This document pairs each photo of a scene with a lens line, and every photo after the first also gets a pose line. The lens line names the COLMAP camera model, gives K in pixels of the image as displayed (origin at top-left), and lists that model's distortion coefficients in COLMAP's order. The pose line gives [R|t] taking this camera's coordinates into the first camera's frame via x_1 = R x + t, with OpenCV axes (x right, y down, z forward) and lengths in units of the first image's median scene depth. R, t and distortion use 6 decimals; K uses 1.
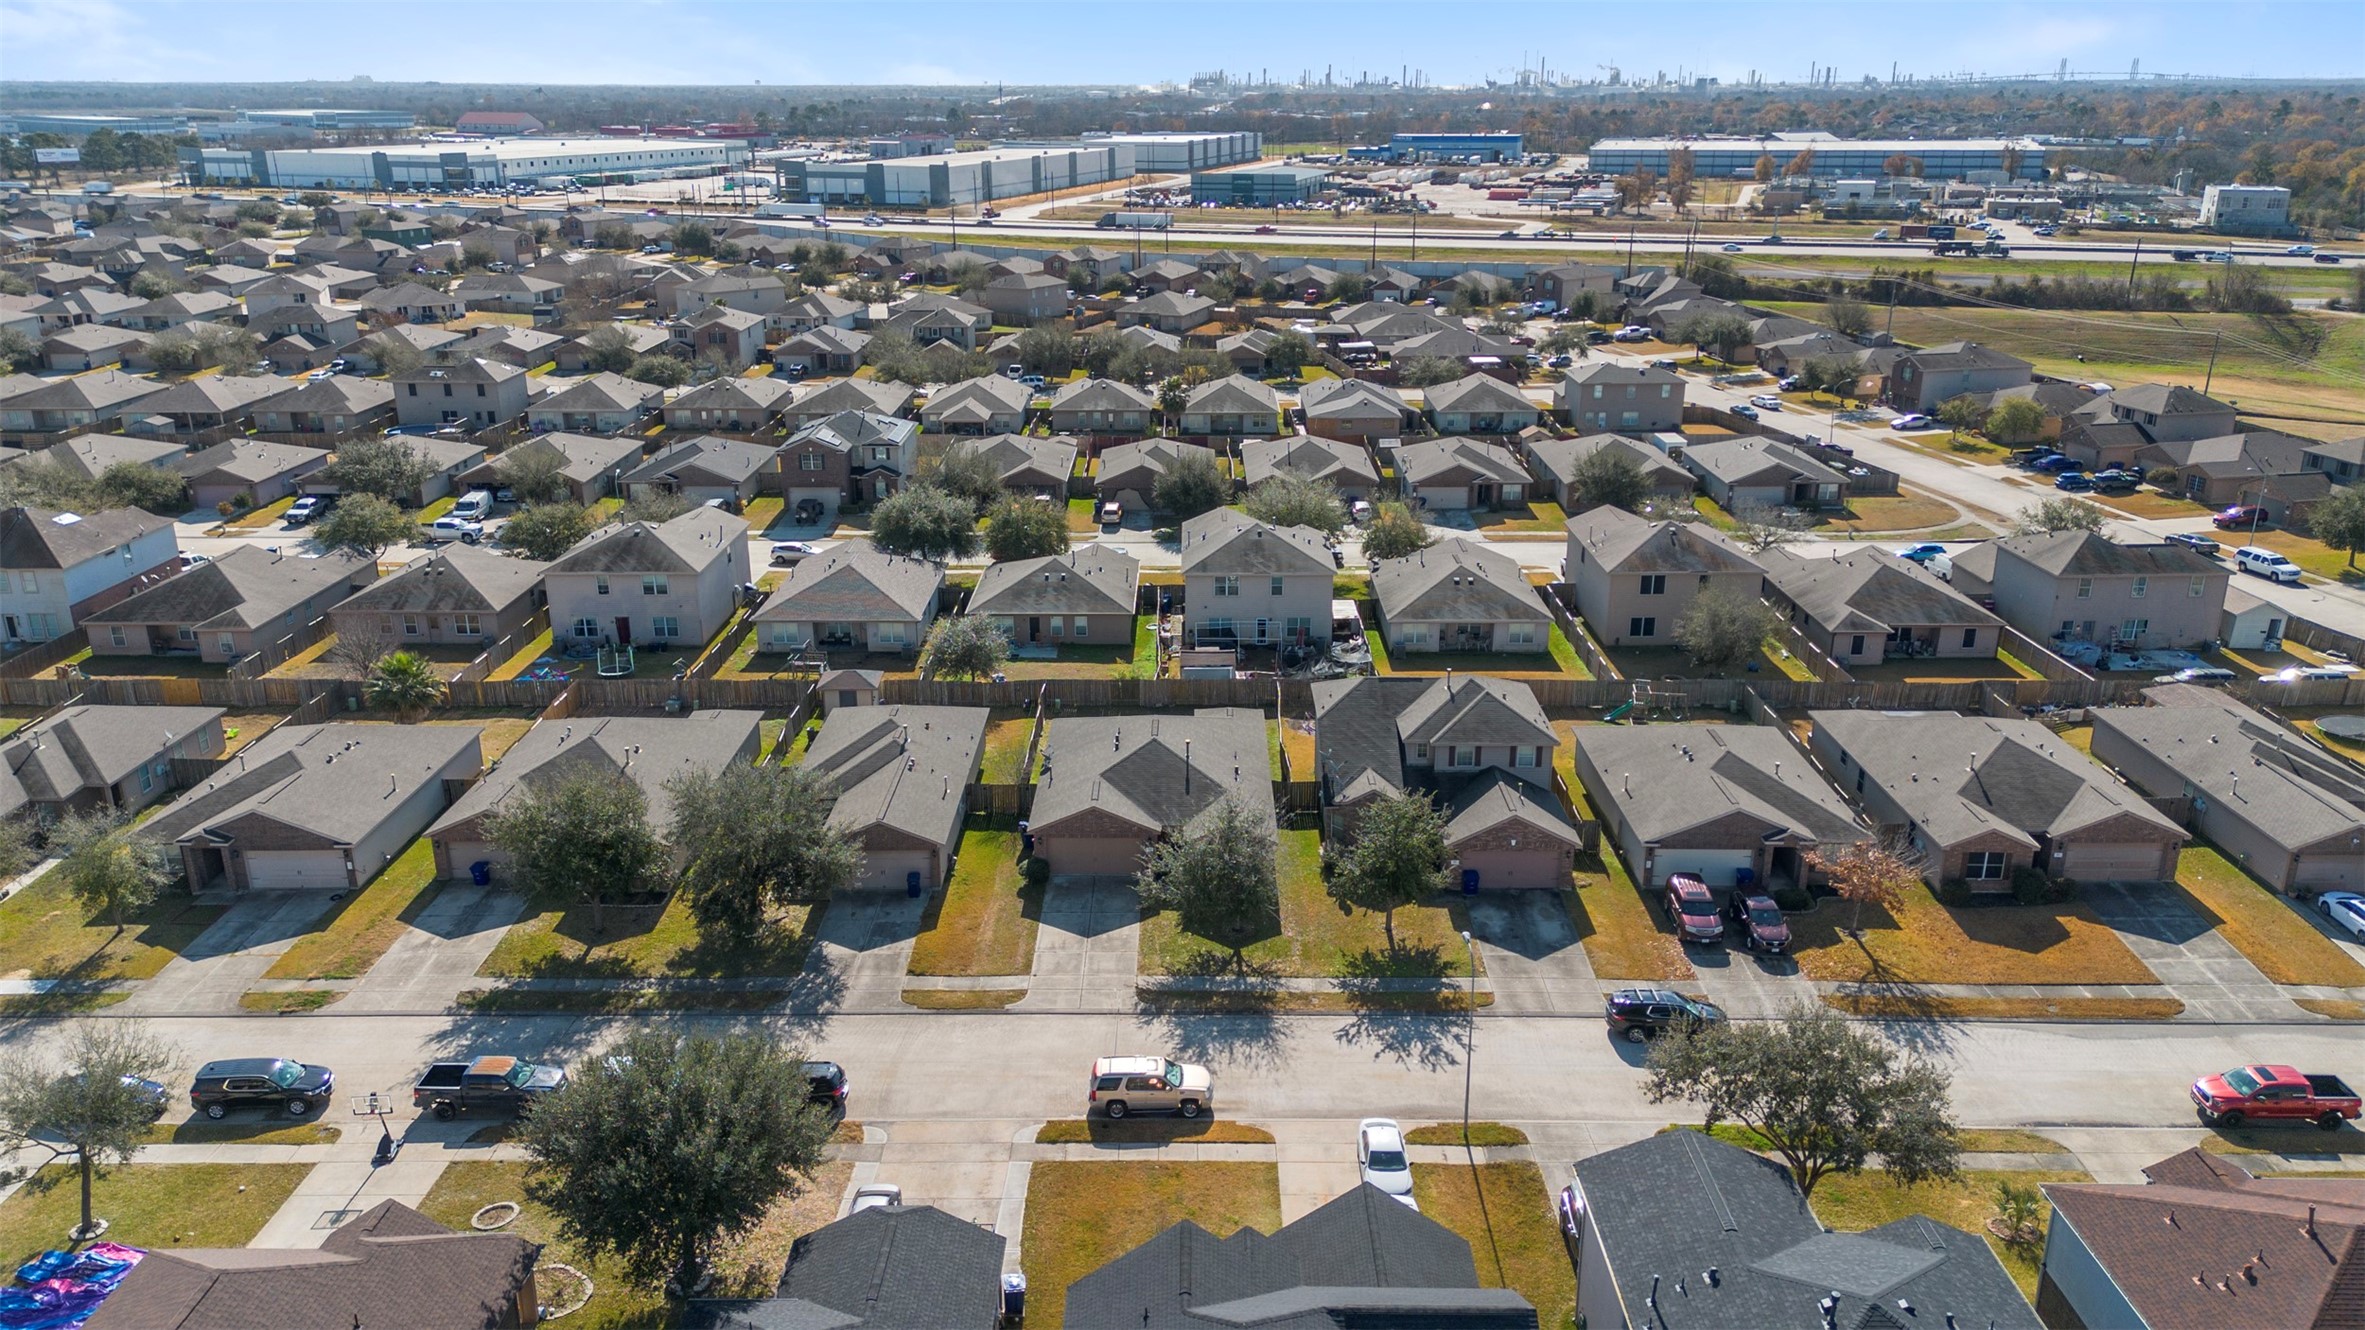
lens RADIAL K [[1692.0, 0, 1194.6], [0, 1692.0, 661.1], [0, 0, 1]] dist [0.076046, -0.077297]
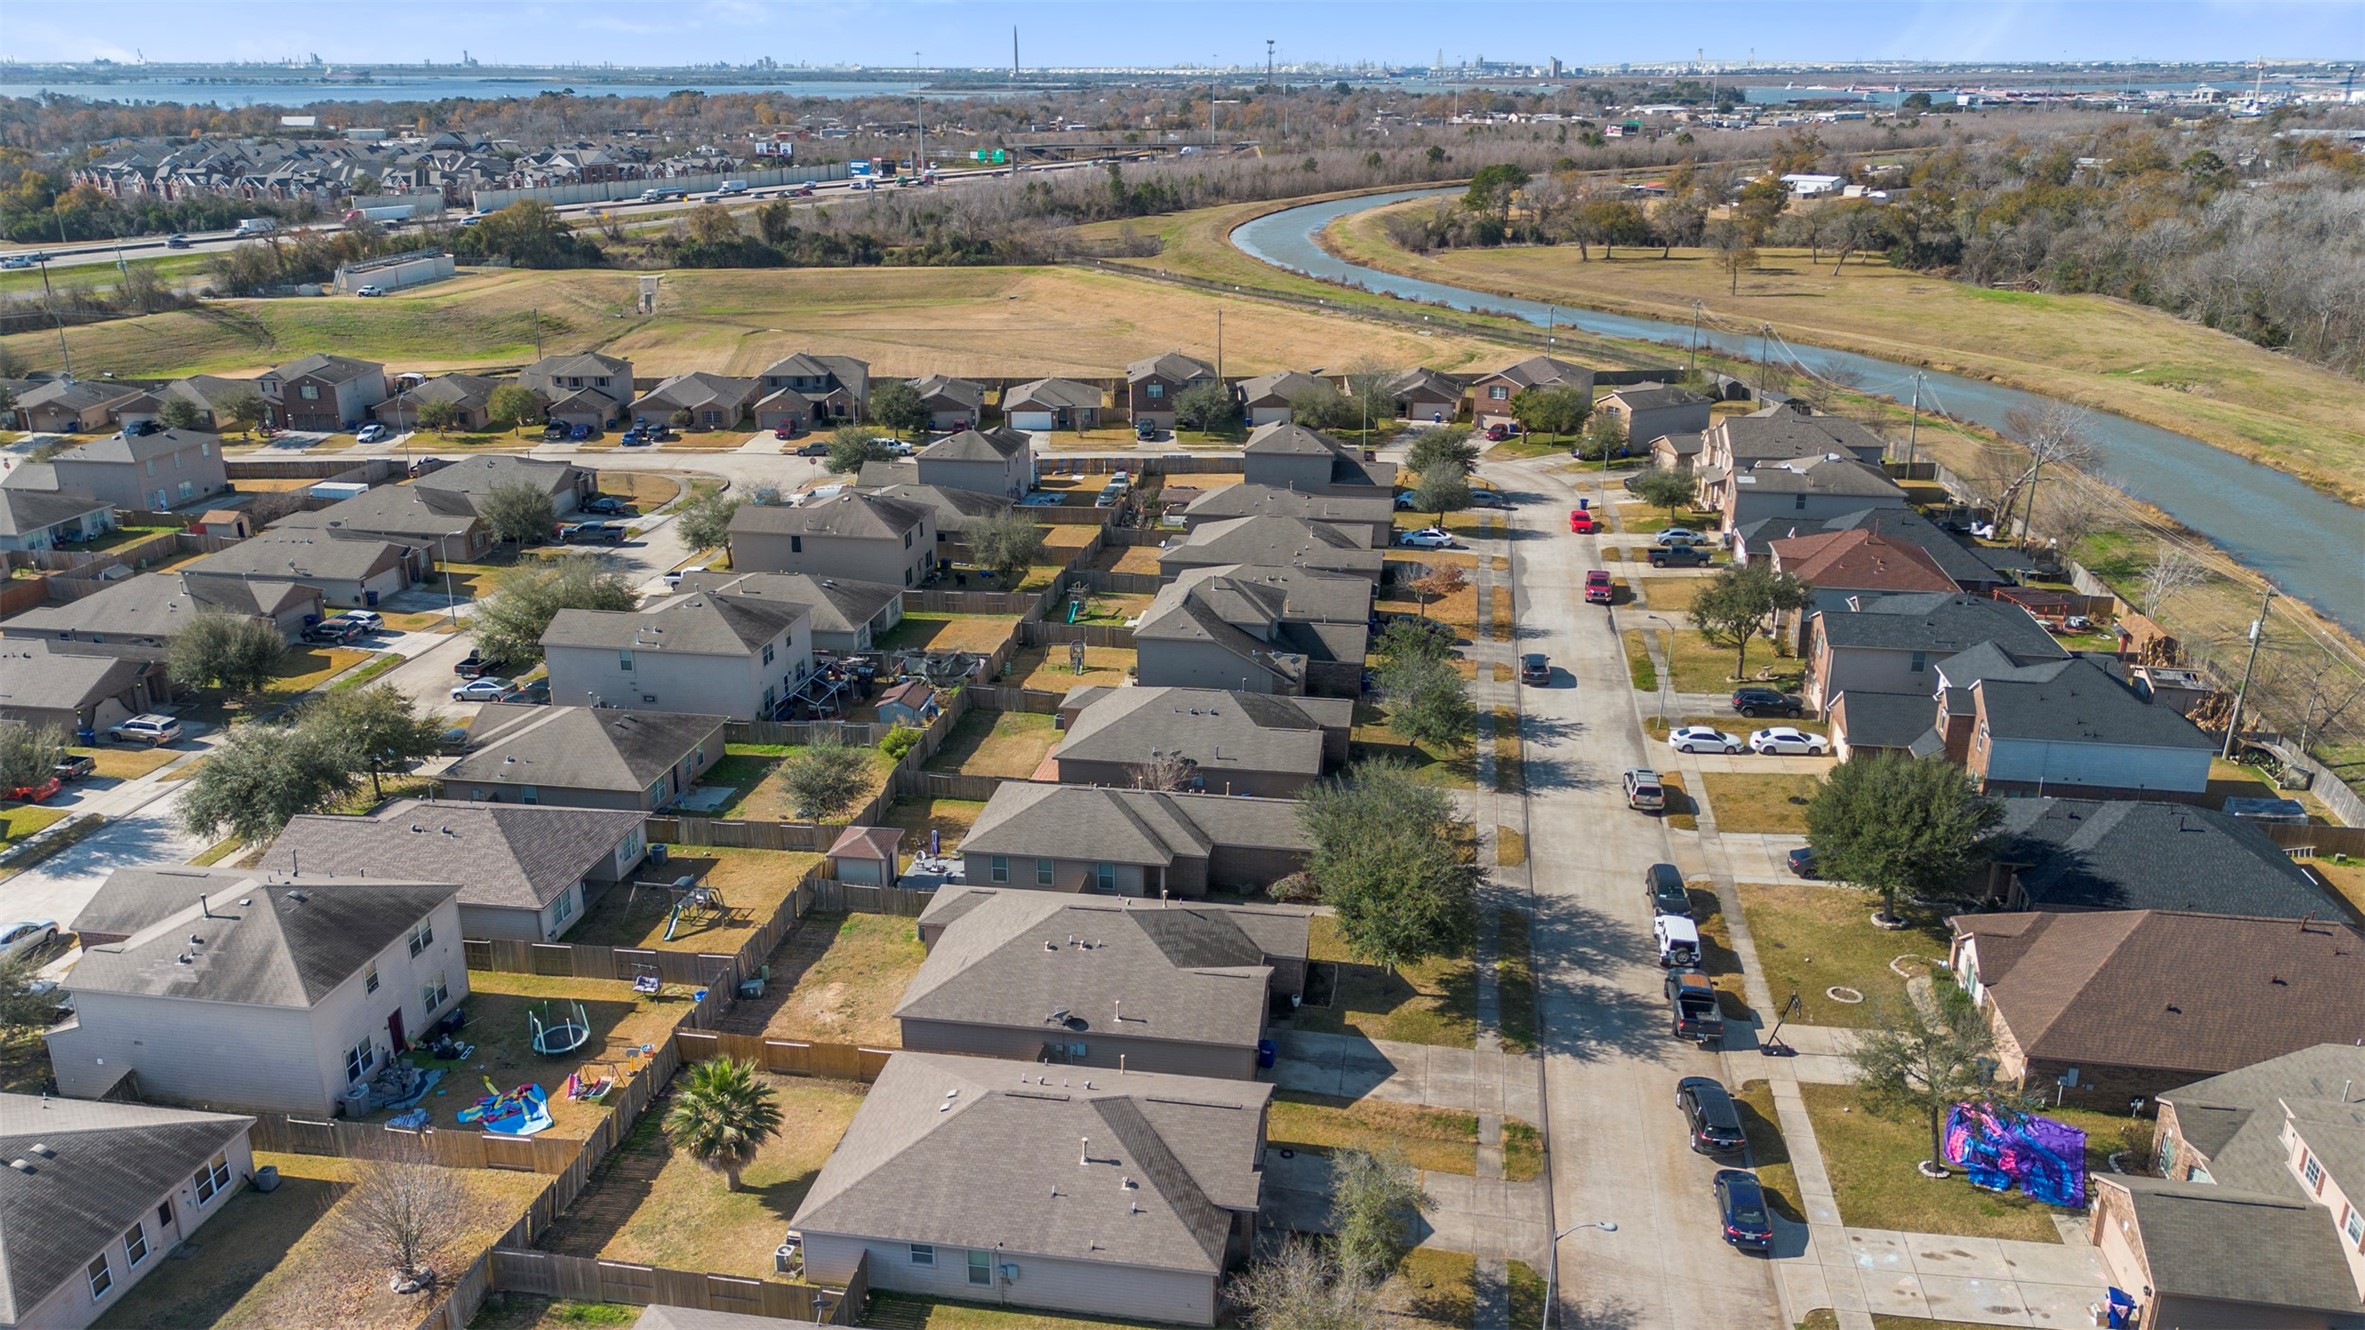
lens RADIAL K [[1692.0, 0, 1194.6], [0, 1692.0, 661.1], [0, 0, 1]] dist [0.076046, -0.077297]
pose [[0.155111, -0.311935, 0.937356, -1.255632], [0.322002, 0.912986, 0.250541, -0.306714], [-0.933946, 0.262969, 0.242058, 0.831031]]
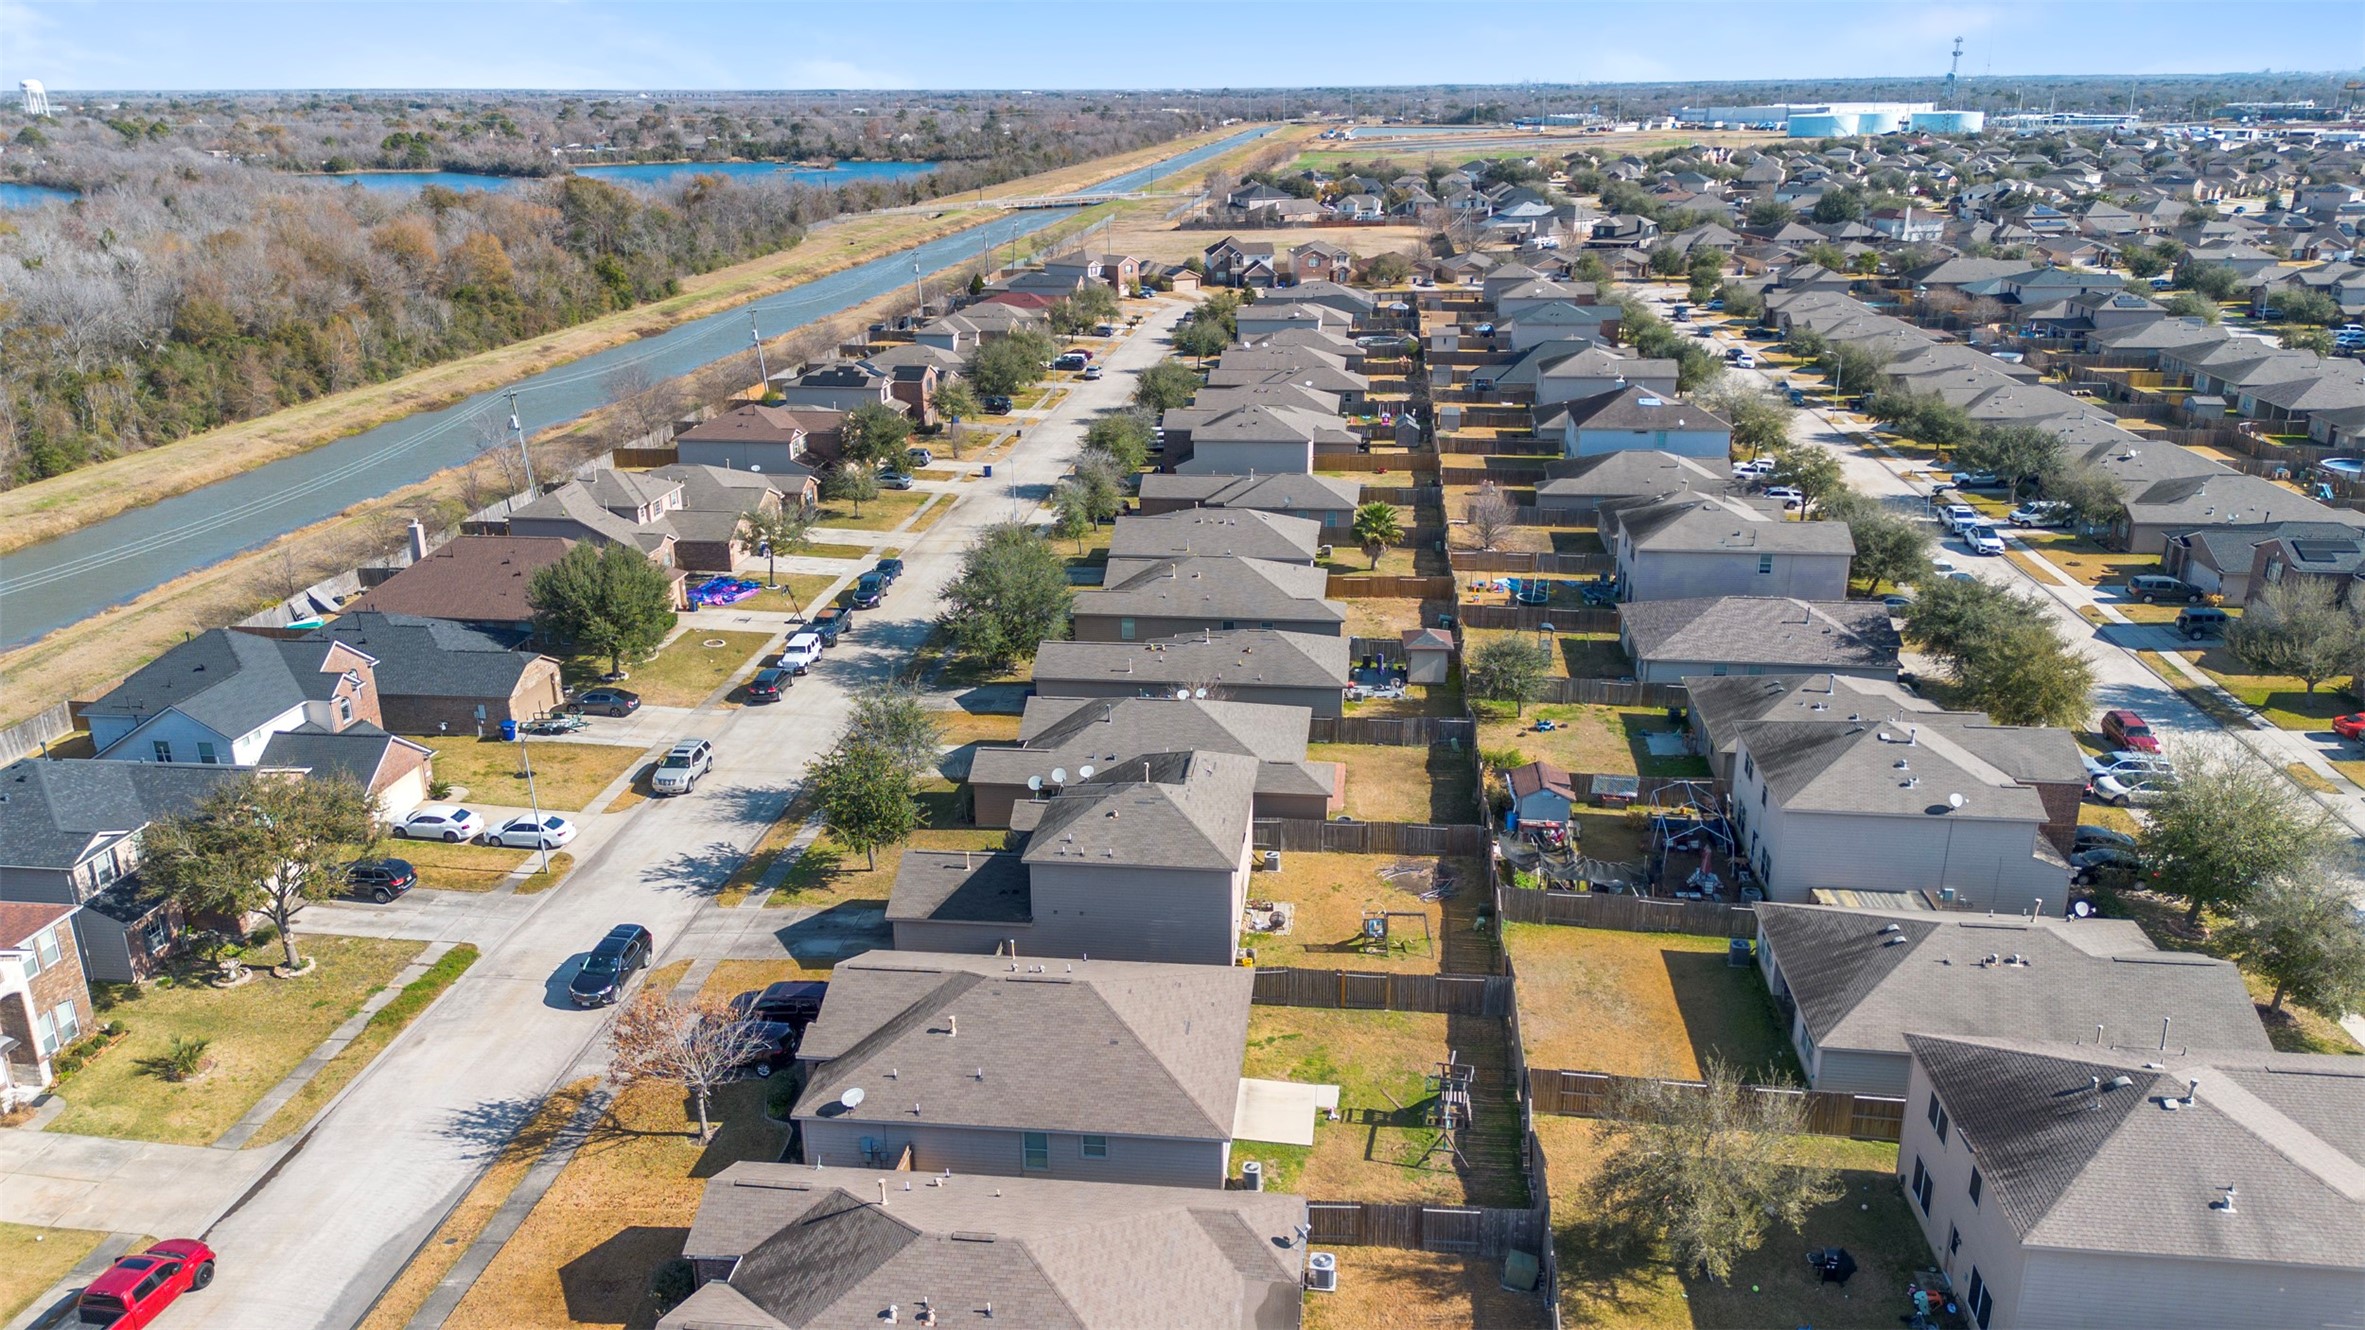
lens RADIAL K [[1692.0, 0, 1194.6], [0, 1692.0, 661.1], [0, 0, 1]] dist [0.076046, -0.077297]
pose [[-0.106895, 0.329082, -0.938232, 1.046455], [-0.315921, 0.883495, 0.345877, -0.384427], [0.942745, 0.333379, 0.009523, 1.154227]]
